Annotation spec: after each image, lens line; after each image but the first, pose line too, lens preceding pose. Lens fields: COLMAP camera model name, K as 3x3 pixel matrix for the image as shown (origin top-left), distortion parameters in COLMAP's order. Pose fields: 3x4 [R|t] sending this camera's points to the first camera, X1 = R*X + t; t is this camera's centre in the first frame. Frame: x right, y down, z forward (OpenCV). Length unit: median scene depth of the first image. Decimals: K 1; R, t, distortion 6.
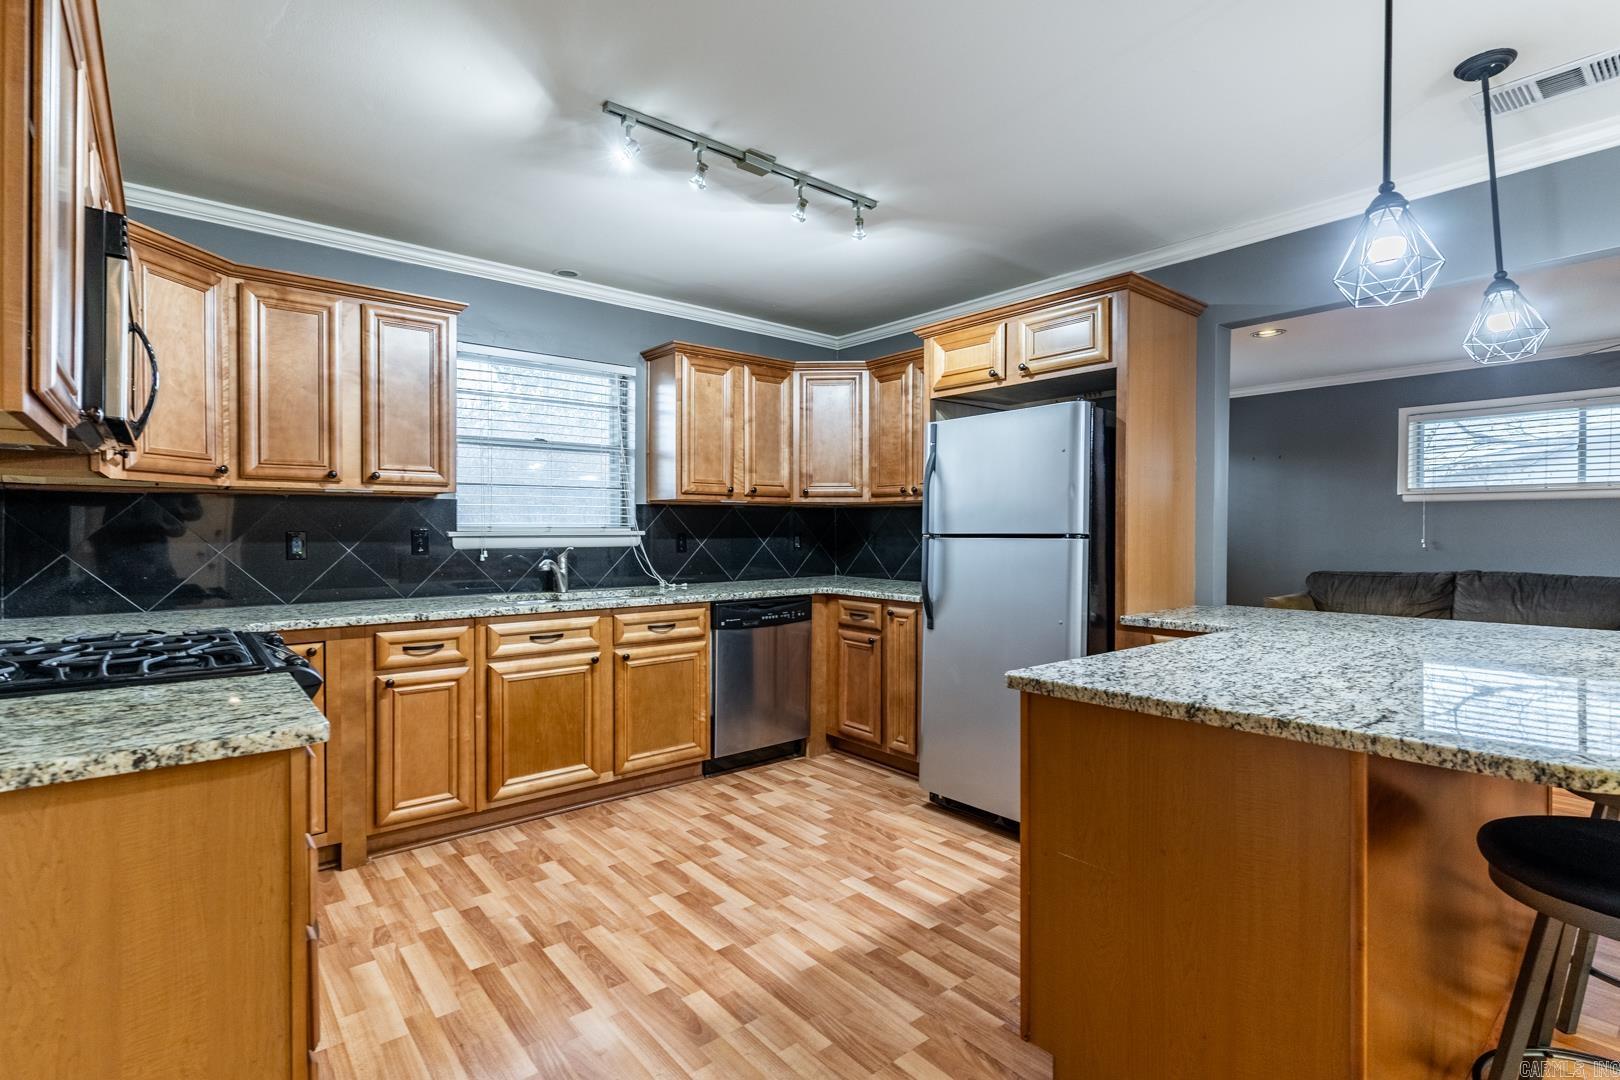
lens RADIAL K [[780.9, 0, 809.1], [0, 780.9, 530.7], [0, 0, 1]] dist [-0.004722, -0.000276]
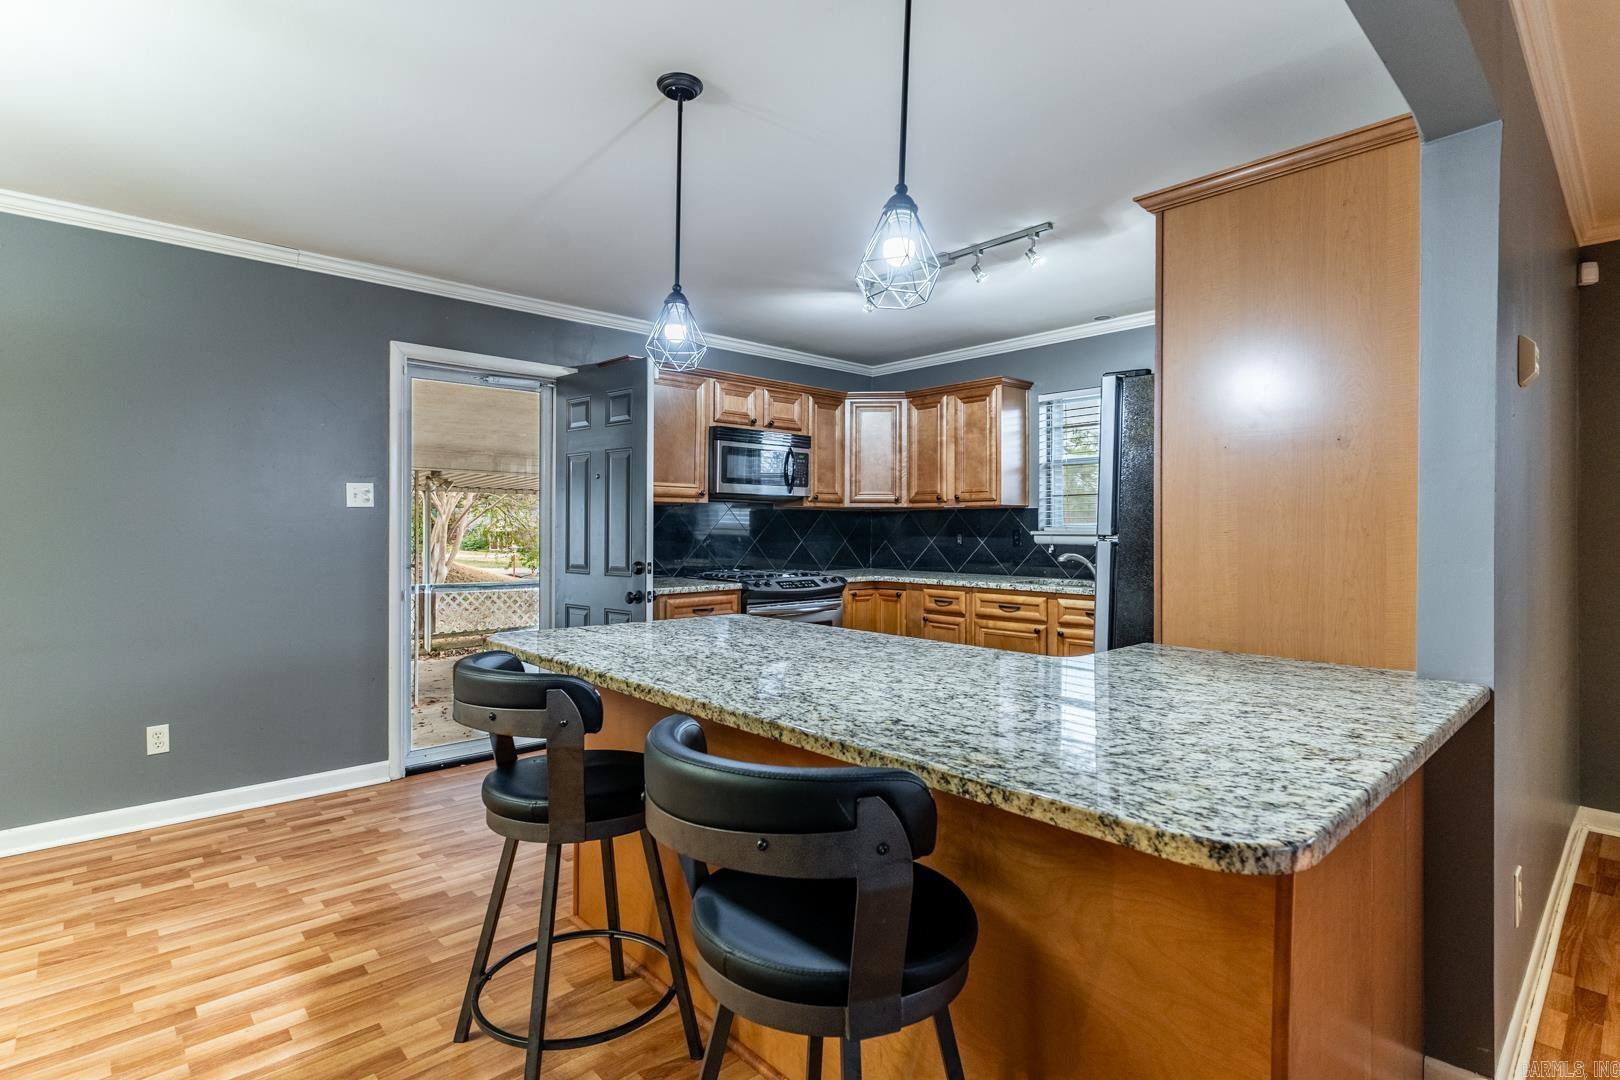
lens RADIAL K [[780.9, 0, 809.1], [0, 780.9, 530.7], [0, 0, 1]] dist [-0.004722, -0.000276]
pose [[0.064202, -0.002237, -0.997934, 0.993783], [-0.005362, 0.999982, -0.002586, 0.006442], [0.997922, 0.005517, 0.064189, 0.543395]]
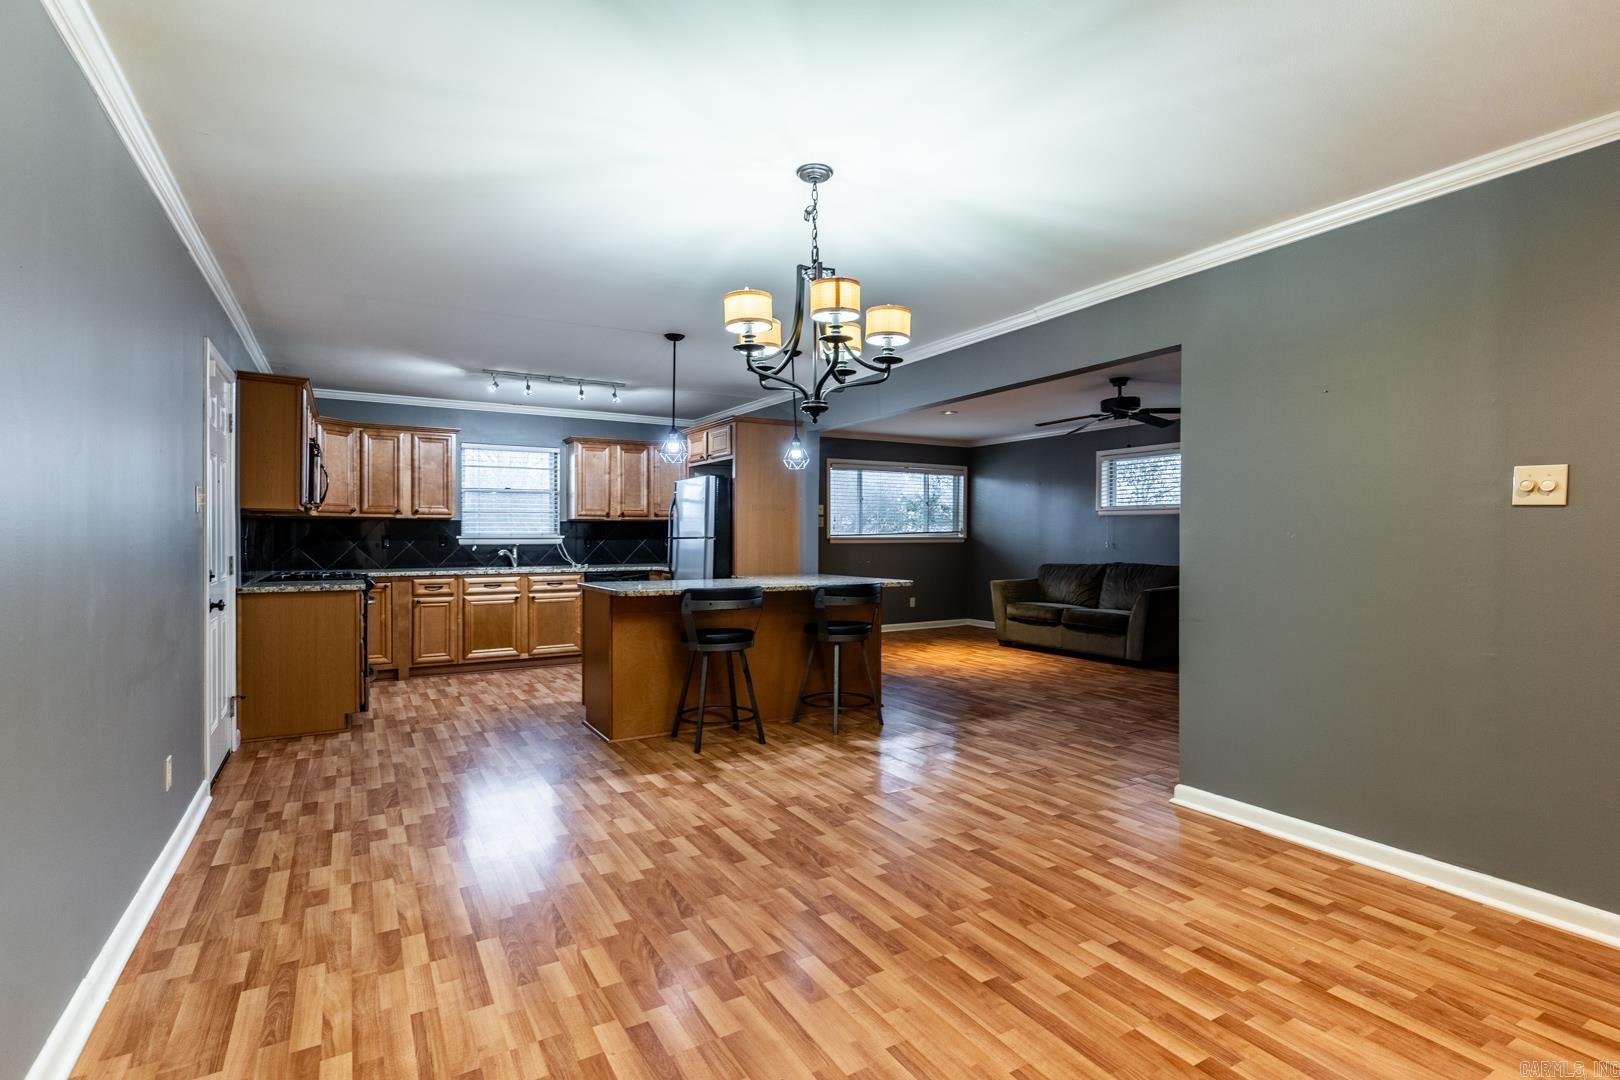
lens RADIAL K [[753.0, 0, 810.0], [0, 753.0, 540.0], [0, 0, 1]] dist [-0.044070, -0.000029]
pose [[0.987930, 0.000640, -0.154900, 0.813791], [0.000090, 0.999989, 0.004709, 0.002692], [0.154901, -0.004667, 0.987919, -0.852685]]
